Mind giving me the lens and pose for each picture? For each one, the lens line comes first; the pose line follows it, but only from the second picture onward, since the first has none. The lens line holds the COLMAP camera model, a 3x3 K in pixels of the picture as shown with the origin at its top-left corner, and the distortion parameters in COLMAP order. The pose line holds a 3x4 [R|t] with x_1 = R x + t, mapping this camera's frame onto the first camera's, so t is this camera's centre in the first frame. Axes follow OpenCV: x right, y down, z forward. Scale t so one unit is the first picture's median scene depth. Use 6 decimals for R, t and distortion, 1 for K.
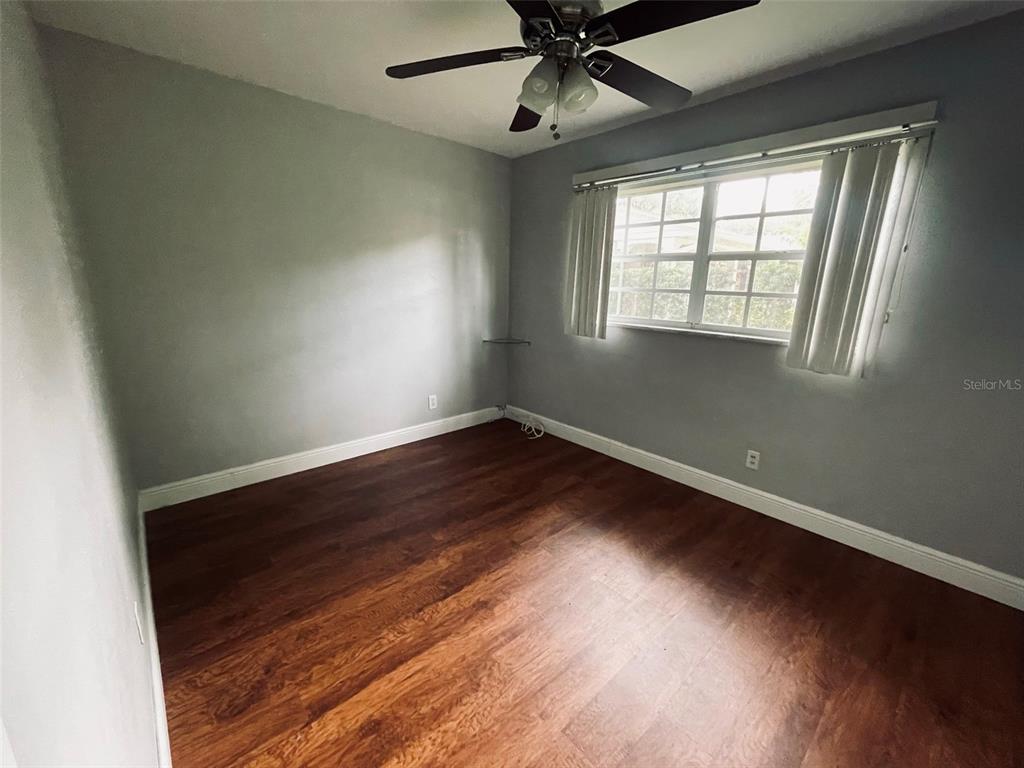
lens RADIAL K [[418.7, 0, 512.0], [0, 418.7, 384.0], [0, 0, 1]] dist [-0.001445, 0.000038]
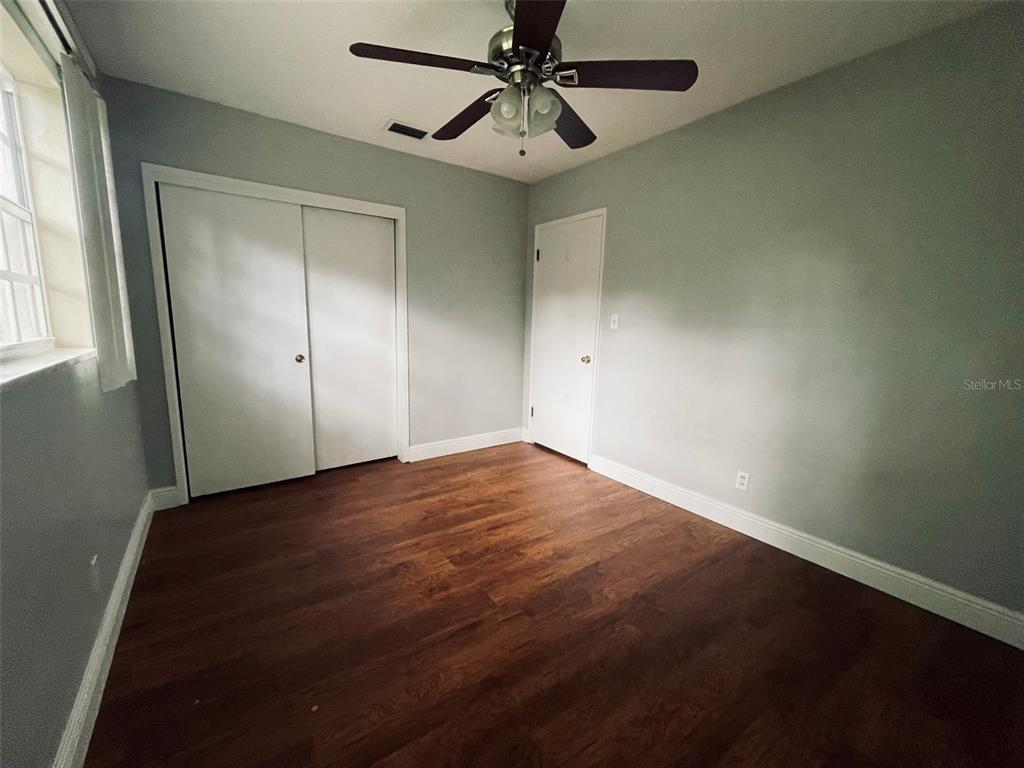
lens RADIAL K [[414.6, 0, 510.6], [0, 414.6, 383.0], [0, 0, 1]] dist [-0.001589, 0.000460]
pose [[-0.991627, -0.062585, 0.112952, -0.019326], [-0.013508, 0.920176, 0.391271, -0.315803], [-0.128424, 0.386469, -0.913317, 1.525143]]
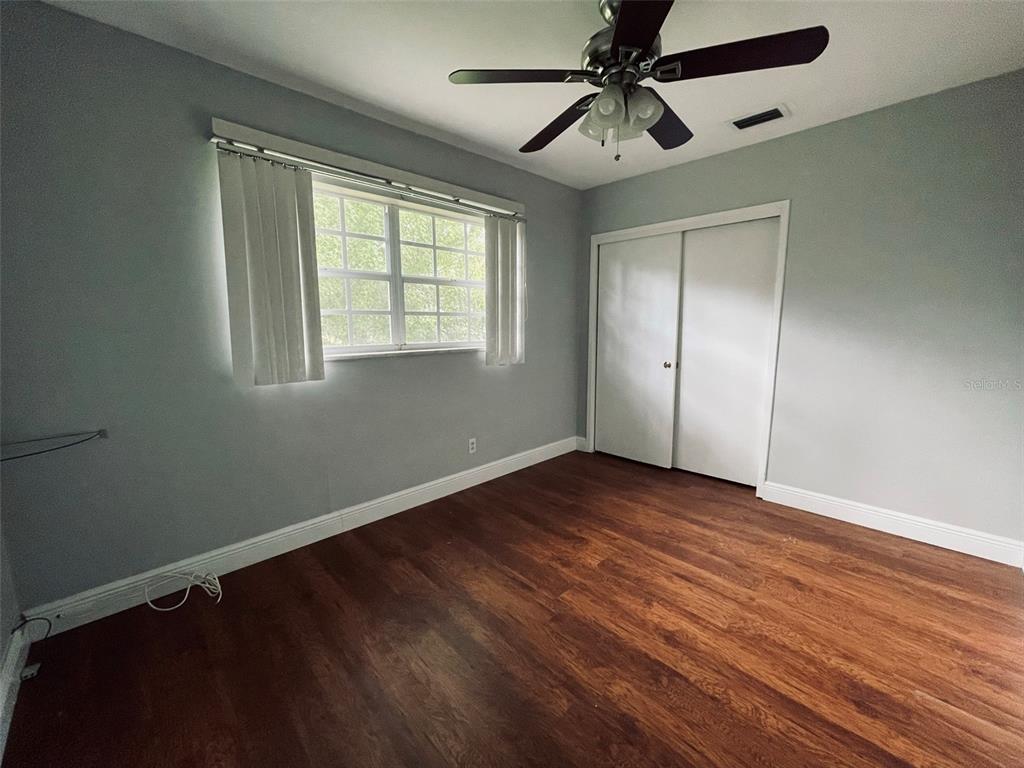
lens RADIAL K [[414.6, 0, 510.6], [0, 414.6, 383.0], [0, 0, 1]] dist [-0.001589, 0.000460]
pose [[-0.033704, -0.167893, 0.985229, -0.686290], [0.242403, 0.954981, 0.171031, -0.202694], [-0.969590, 0.244586, 0.008511, 0.951243]]
